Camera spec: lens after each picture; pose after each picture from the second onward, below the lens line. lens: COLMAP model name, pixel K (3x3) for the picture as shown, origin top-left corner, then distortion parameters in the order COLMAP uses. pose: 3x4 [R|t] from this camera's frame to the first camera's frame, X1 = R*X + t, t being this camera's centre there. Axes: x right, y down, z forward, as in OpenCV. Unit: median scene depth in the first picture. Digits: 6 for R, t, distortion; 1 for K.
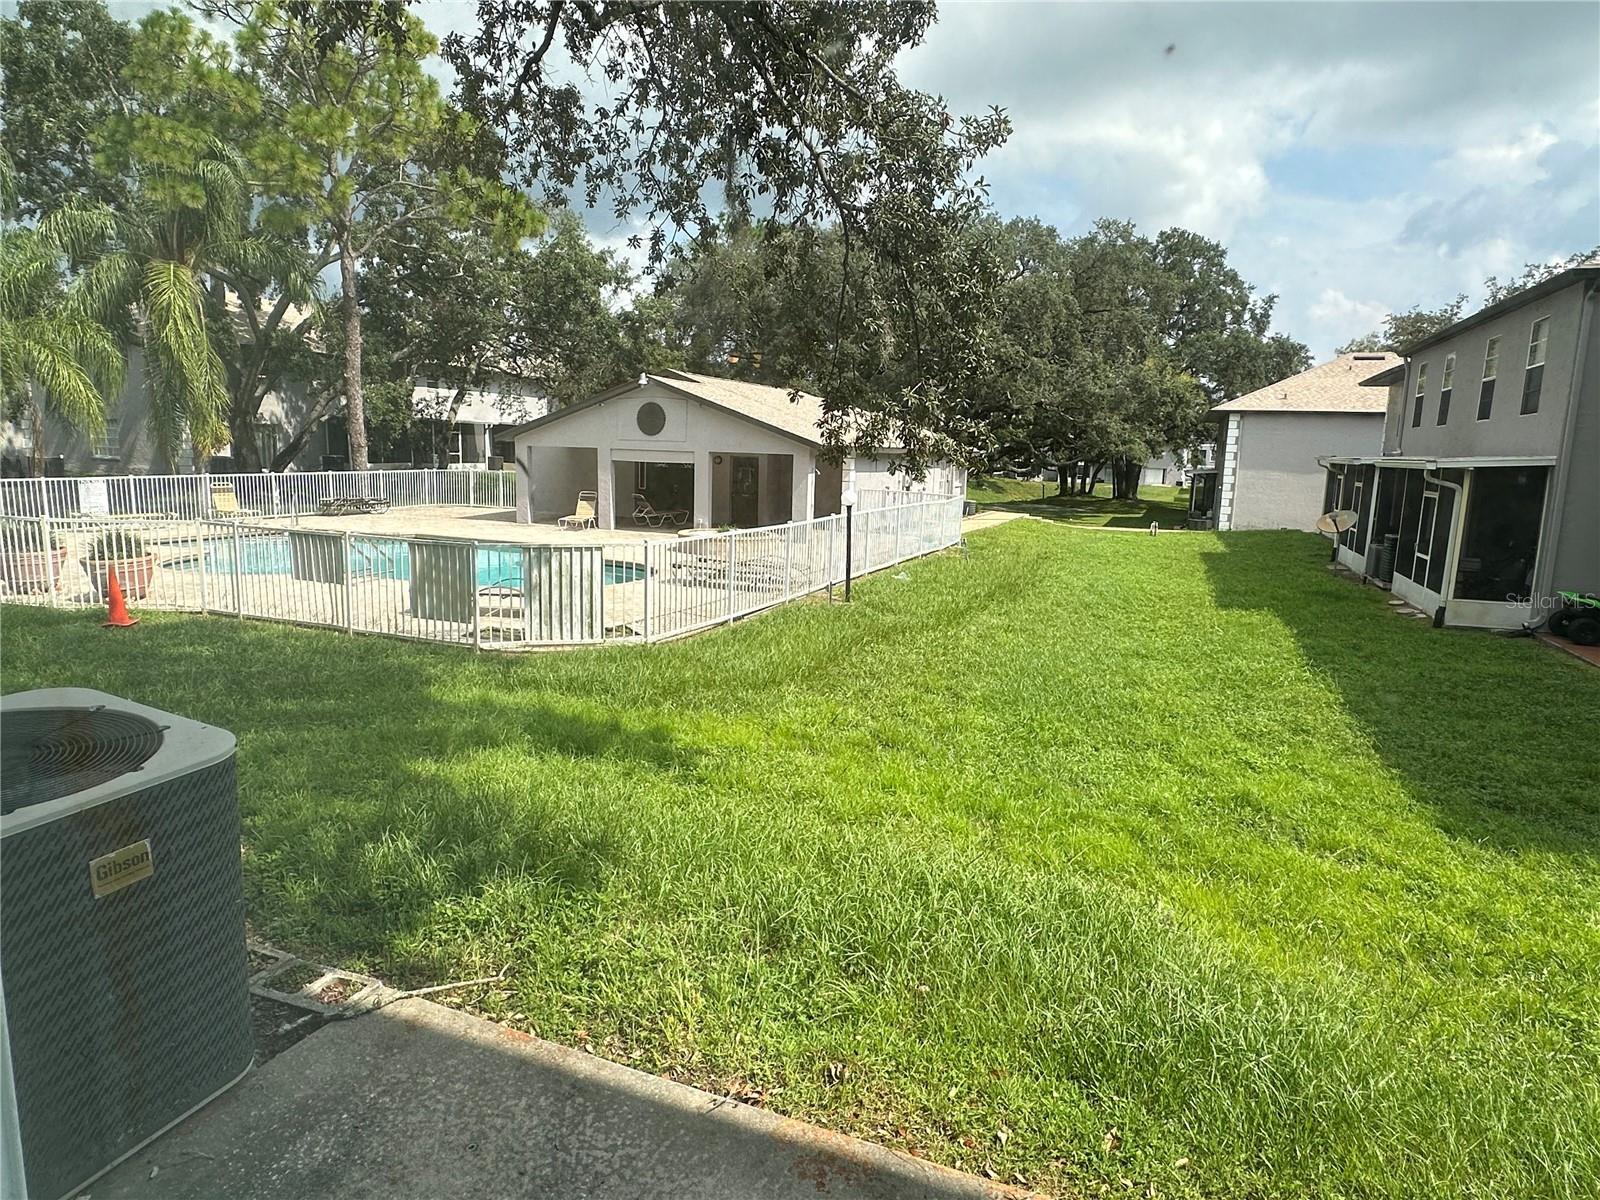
lens RADIAL K [[923.6, 0, 796.2], [0, 923.6, 601.8], [0, 0, 1]] dist [-0.000046, 0.002500]
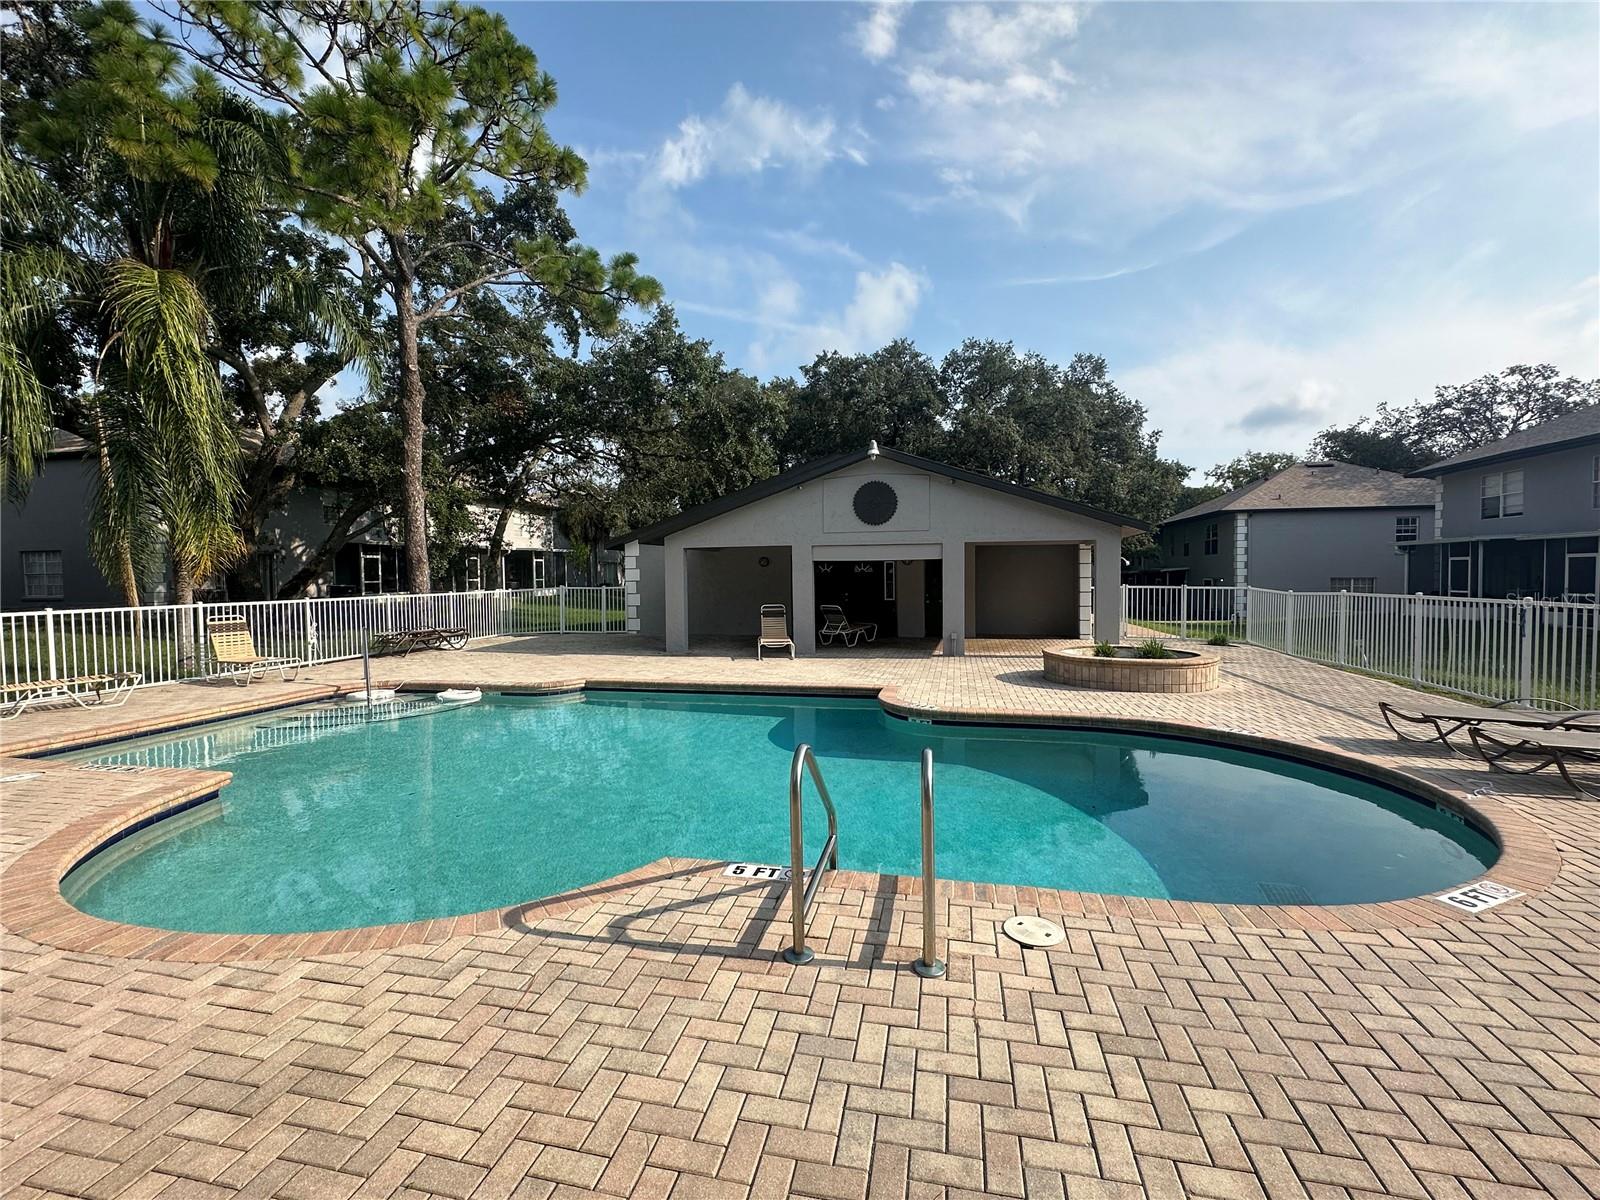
lens RADIAL K [[701.2, 0, 798.1], [0, 701.2, 603.9], [0, 0, 1]] dist [0.001204, 0.000142]
pose [[0.984857, -0.046939, 0.166891, -0.310356], [0.067155, 0.990784, -0.117634, -0.054225], [-0.159831, 0.127060, 0.978933, 0.458664]]
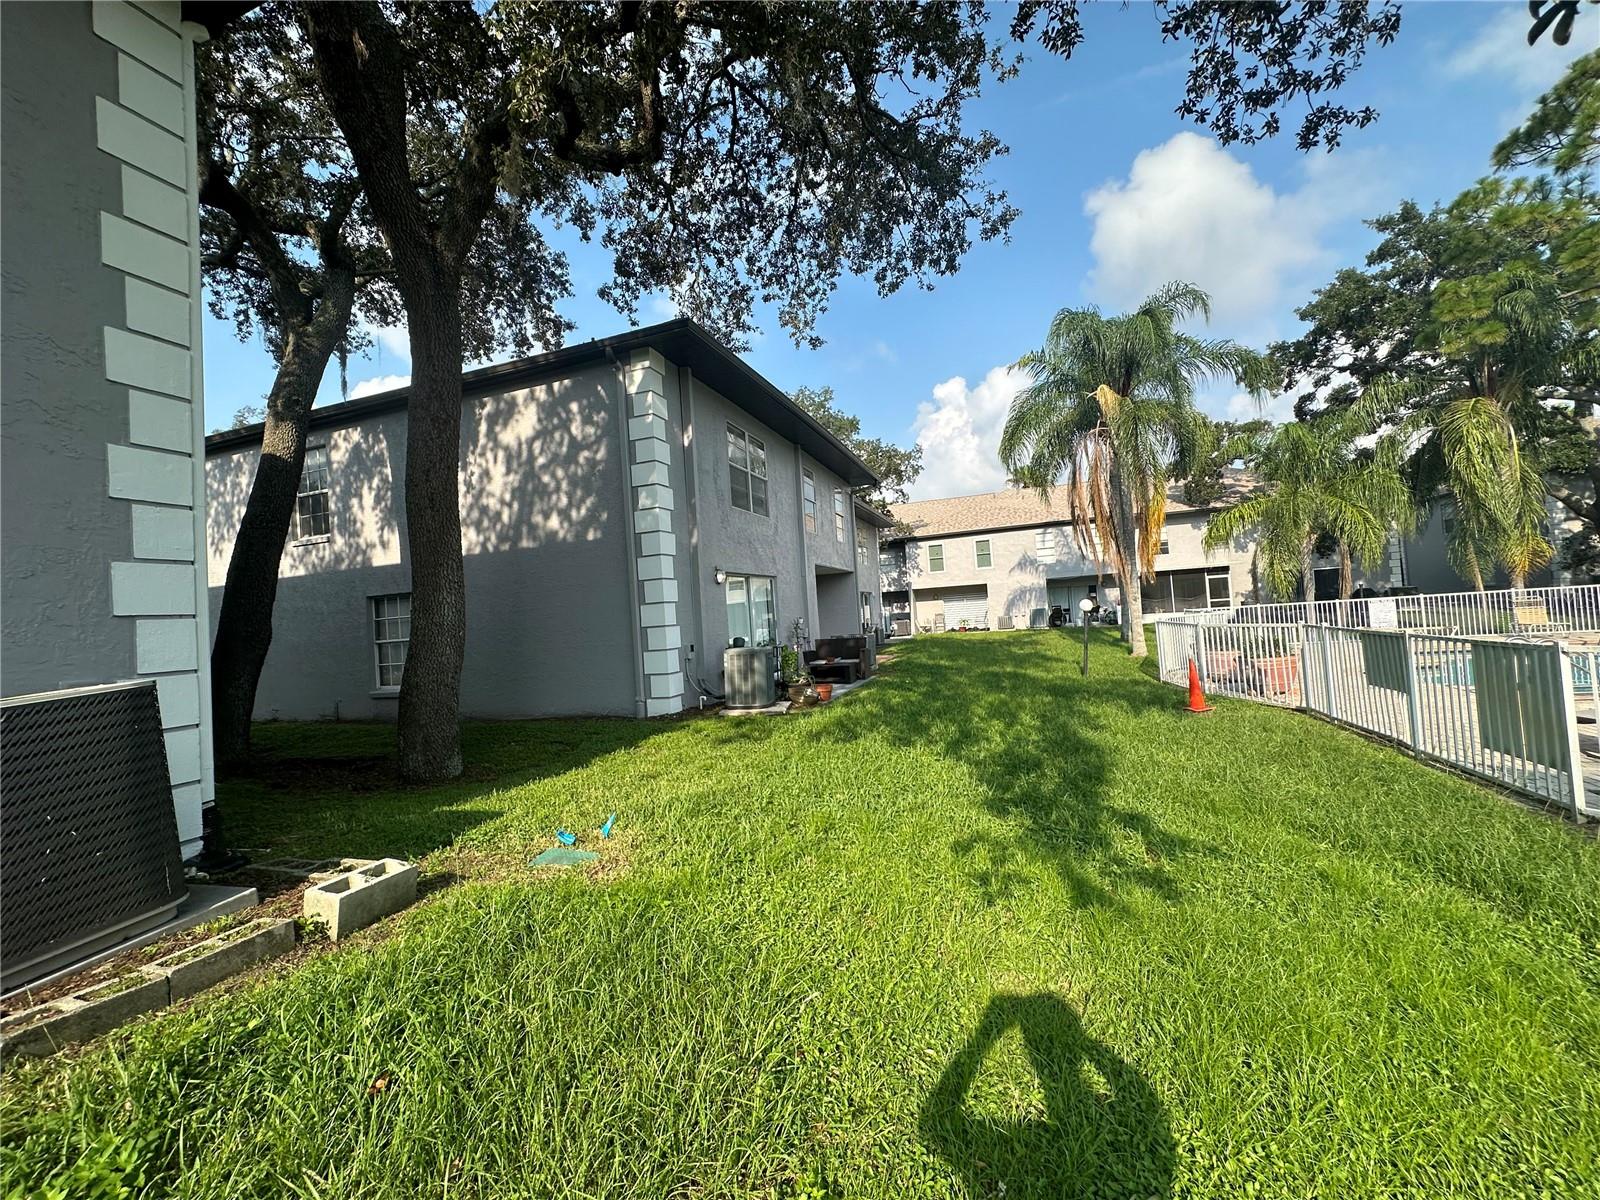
lens RADIAL K [[637.3, 0, 801.4], [0, 637.3, 598.3], [0, 0, 1]] dist [0.000376, -0.000219]
pose [[0.046340, -0.060564, -0.997088, 0.026536], [-0.097711, 0.993099, -0.064863, -0.006059], [0.994135, 0.100432, 0.040103, 0.185280]]
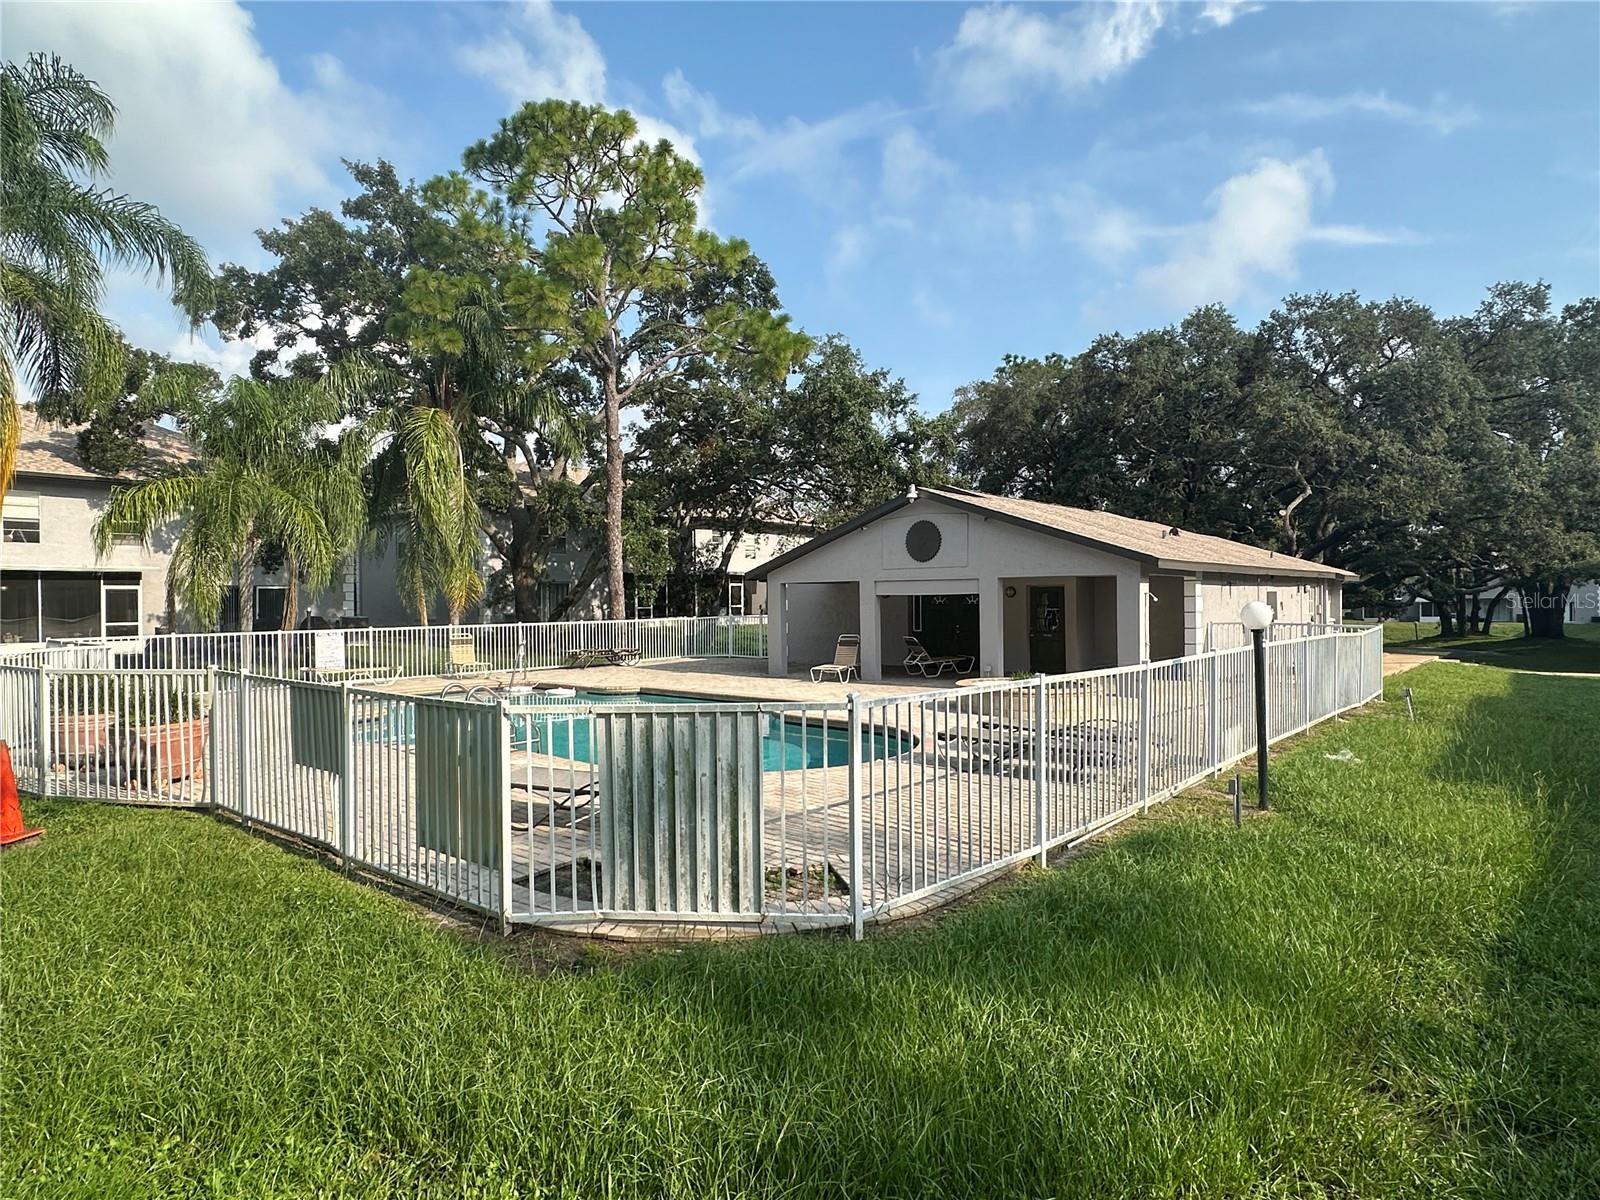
lens RADIAL K [[908.8, 0, 798.3], [0, 908.8, 602.6], [0, 0, 1]] dist [-0.001207, 0.005245]
pose [[0.950806, -0.036812, -0.307593, -0.020535], [-0.014708, 0.986431, -0.163519, -0.015961], [0.309438, 0.159998, 0.937363, 0.237561]]
